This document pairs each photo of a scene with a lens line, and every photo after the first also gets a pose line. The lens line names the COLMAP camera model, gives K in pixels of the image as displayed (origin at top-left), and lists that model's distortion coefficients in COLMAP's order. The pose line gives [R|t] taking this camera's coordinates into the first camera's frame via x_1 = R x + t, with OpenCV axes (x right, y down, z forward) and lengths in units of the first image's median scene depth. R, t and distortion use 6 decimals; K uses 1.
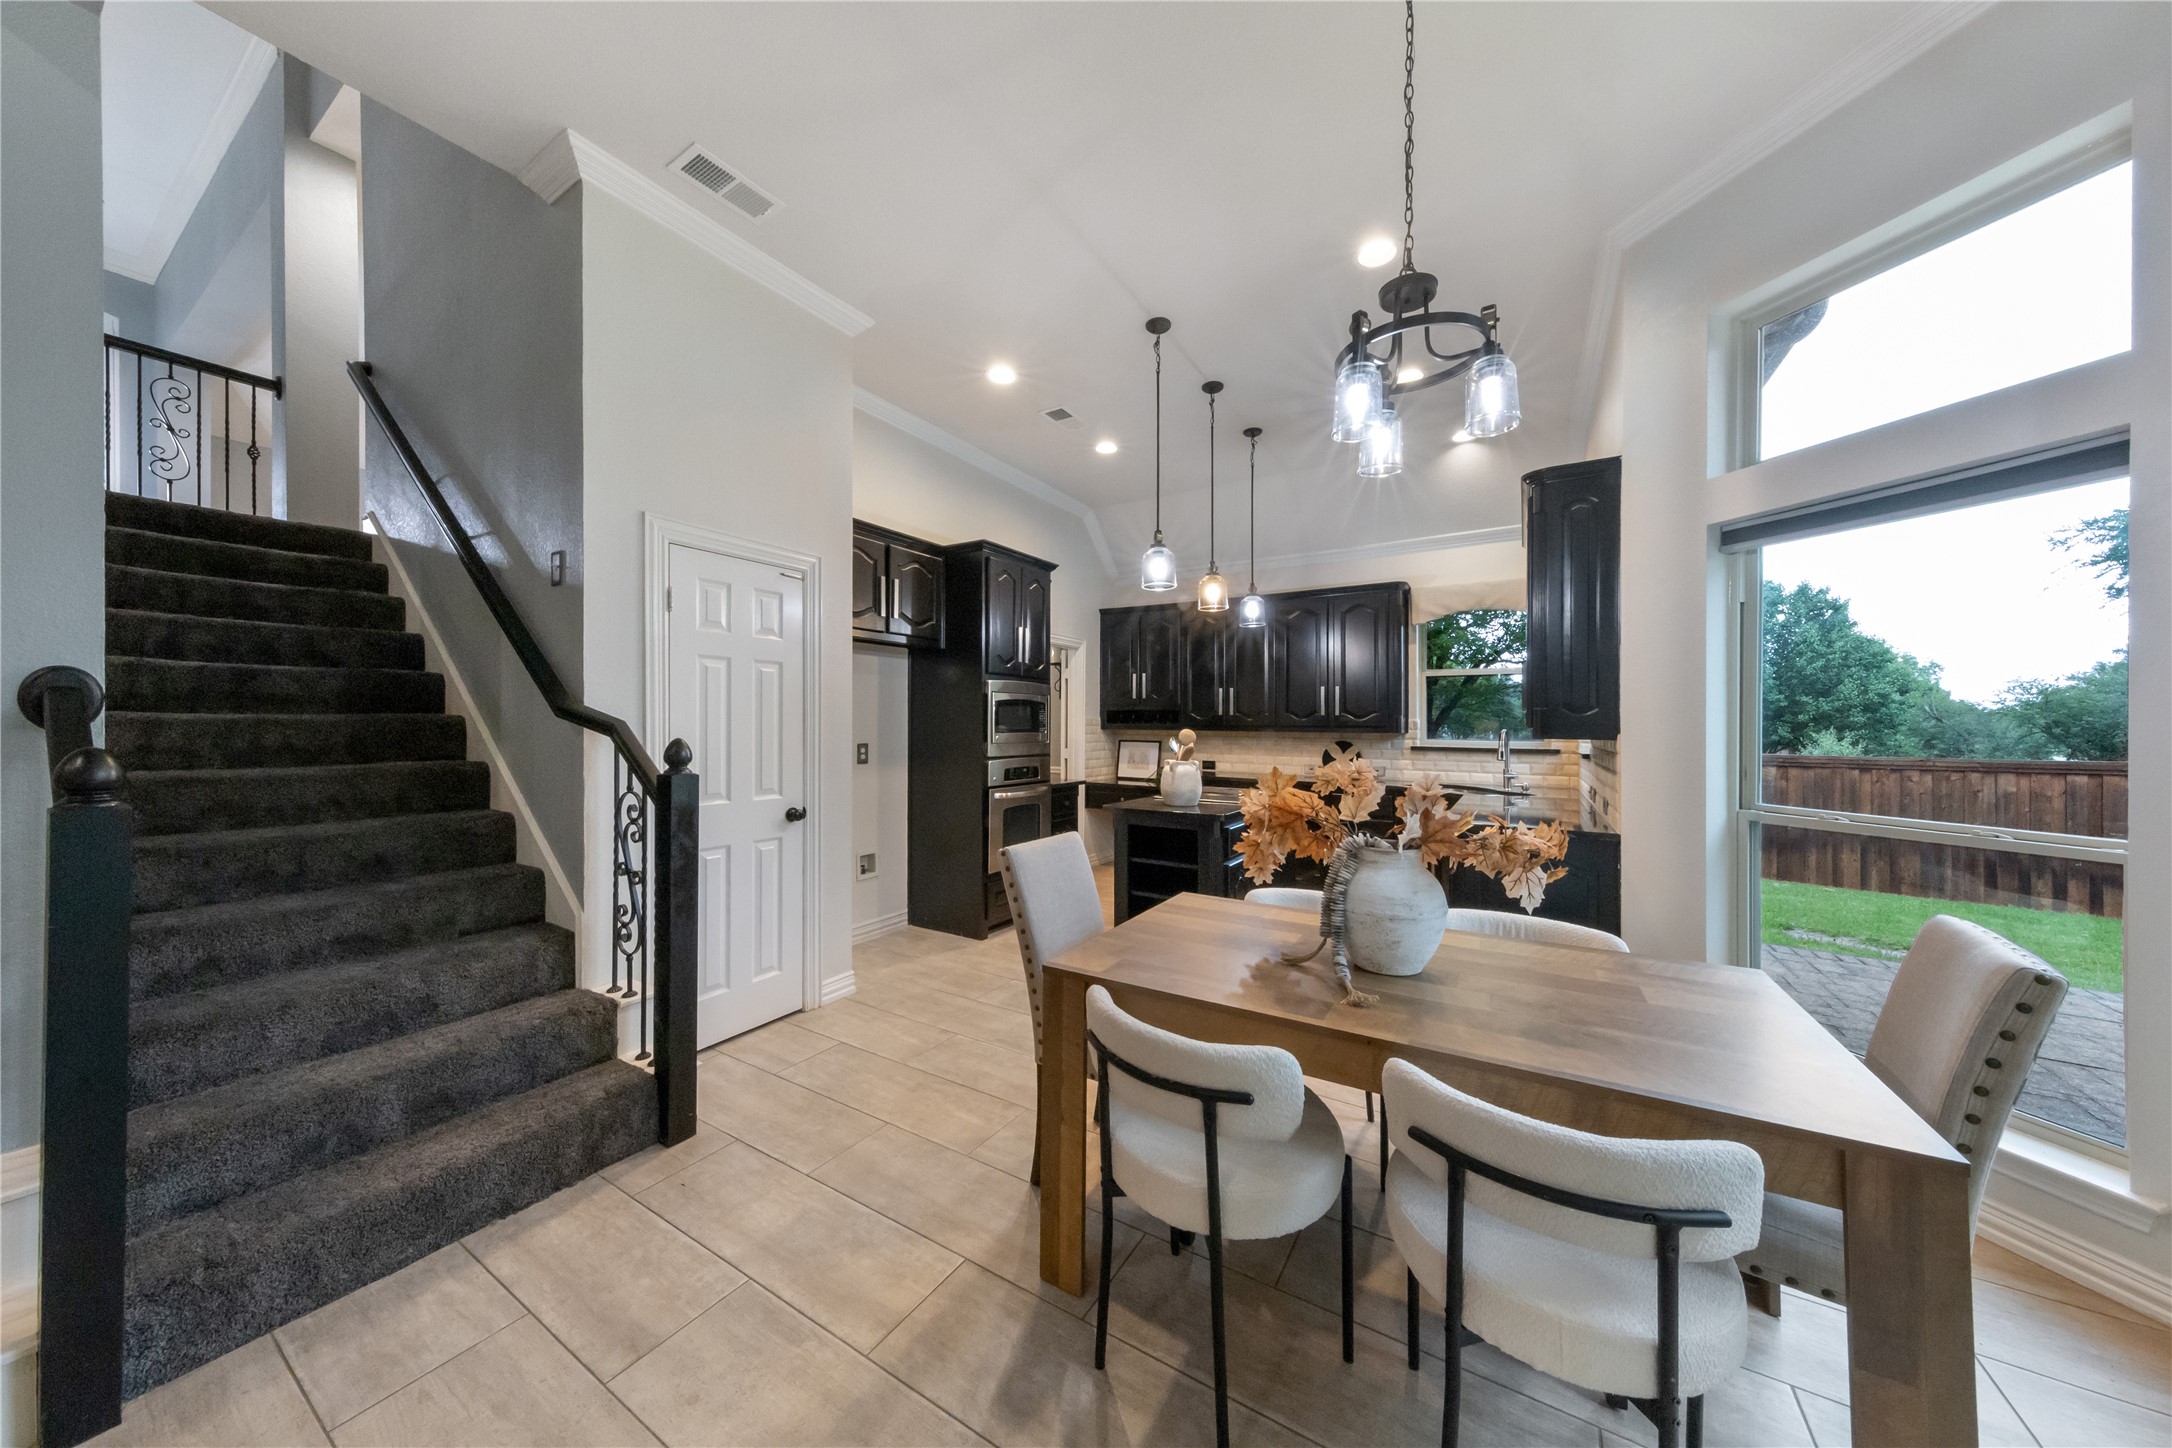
lens RADIAL K [[704.1, 0, 1076.1], [0, 704.1, 715.9], [0, 0, 1]] dist [0.008010, -0.000309]
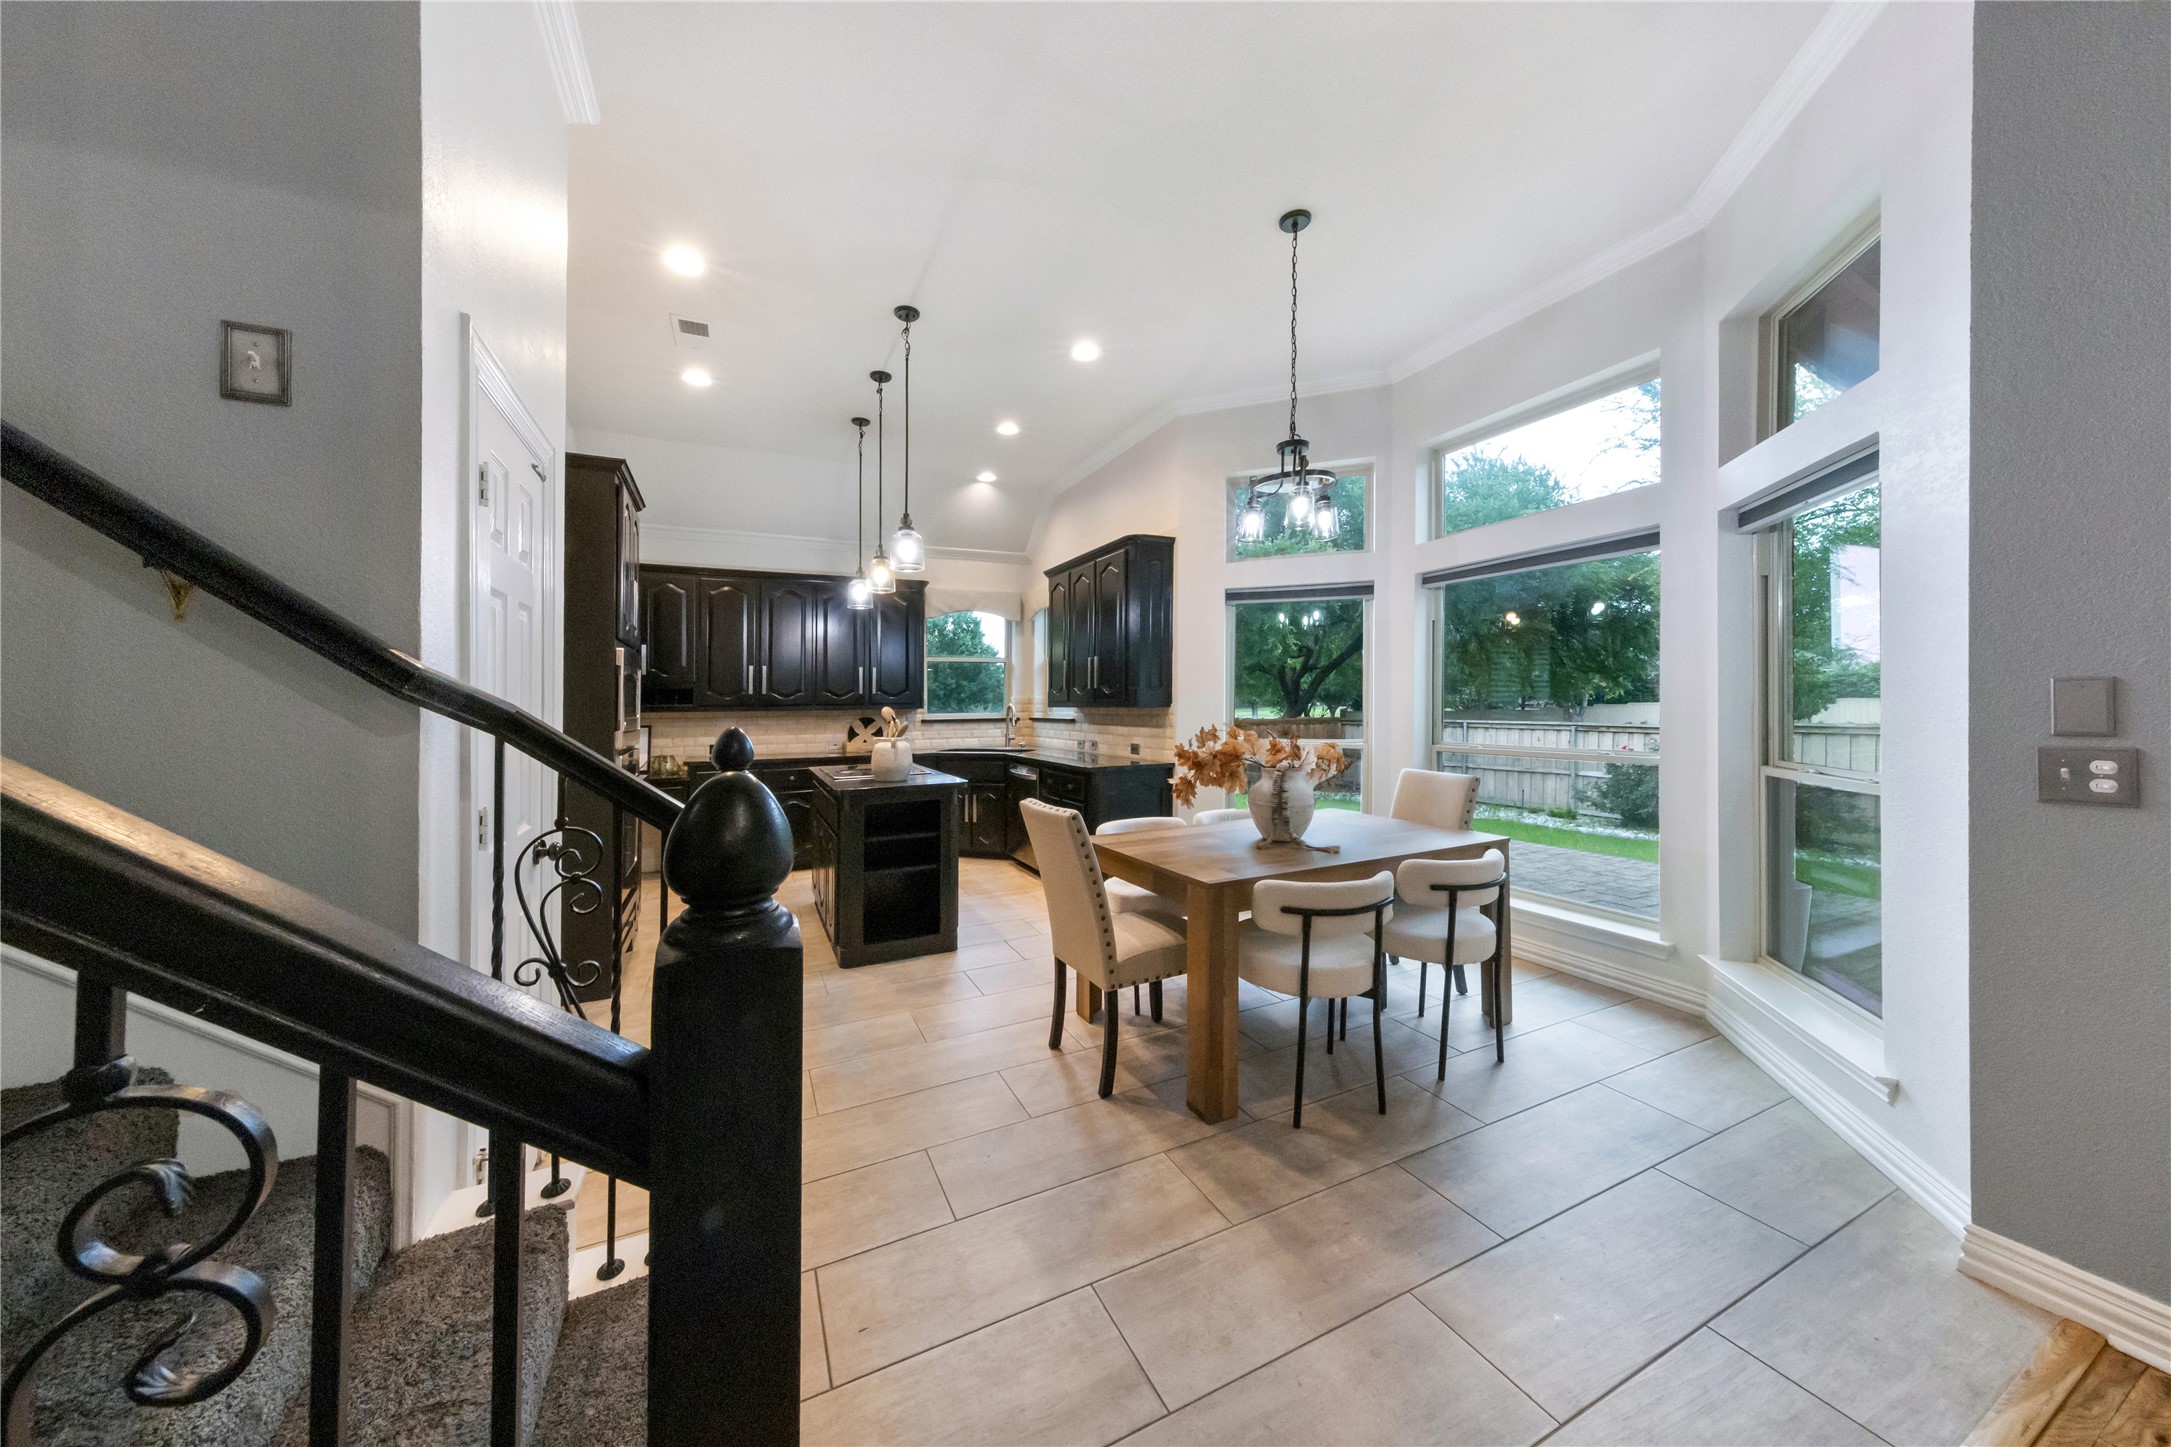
lens RADIAL K [[704.6, 0, 1057.6], [0, 704.6, 695.5], [0, 0, 1]] dist [0.008465, -0.000045]
pose [[0.549842, -0.002874, 0.835263, -0.470042], [0.002786, 0.999995, 0.001607, 0.000861], [-0.835264, 0.001444, 0.549848, 0.188739]]
